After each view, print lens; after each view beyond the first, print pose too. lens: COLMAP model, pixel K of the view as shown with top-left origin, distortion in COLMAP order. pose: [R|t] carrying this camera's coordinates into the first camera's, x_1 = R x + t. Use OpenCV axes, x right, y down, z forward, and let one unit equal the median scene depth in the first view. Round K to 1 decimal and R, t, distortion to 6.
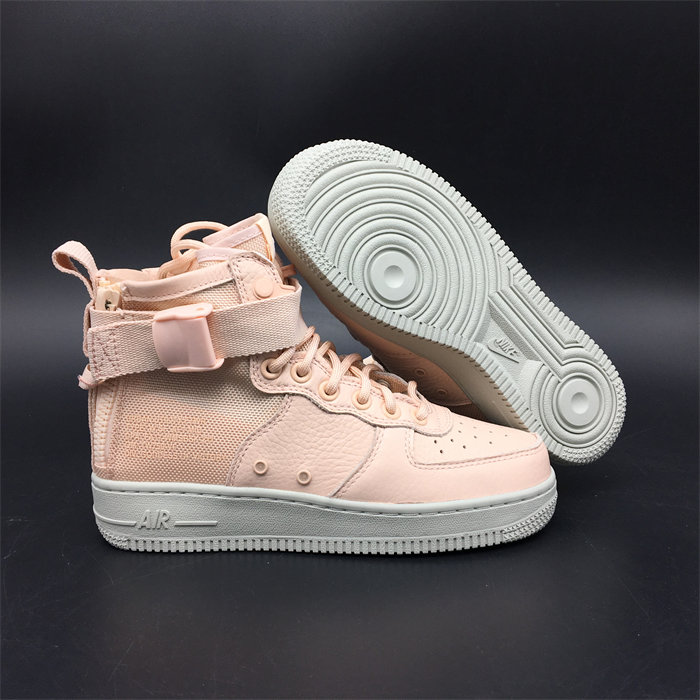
lens RADIAL K [[652.5, 0, 350.0], [0, 652.5, 350.0], [0, 0, 1]] dist [0.000759, -0.244172]
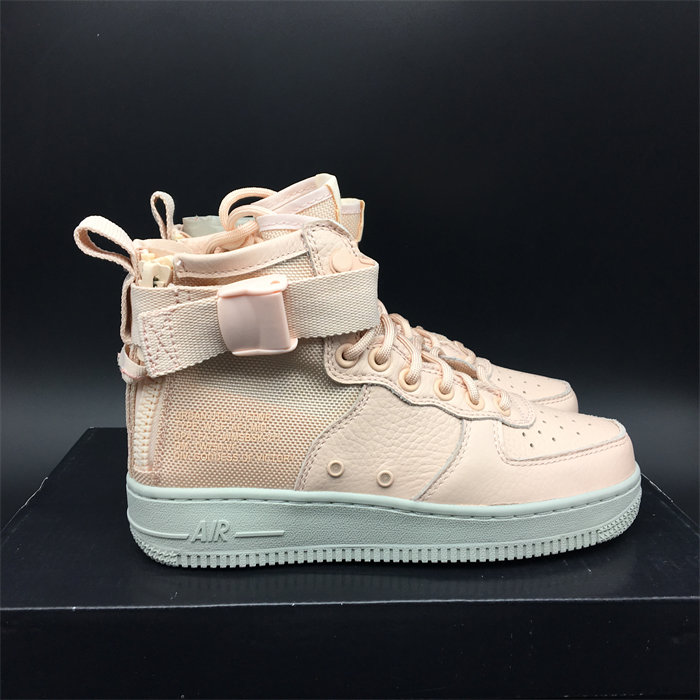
lens RADIAL K [[652.5, 0, 350.0], [0, 652.5, 350.0], [0, 0, 1]] dist [0.000759, -0.244172]
pose [[0.997518, -0.009231, 0.069799, -0.175427], [0.006583, 0.999253, 0.038072, -0.011649], [-0.070098, -0.037518, 0.996834, 0.132810]]
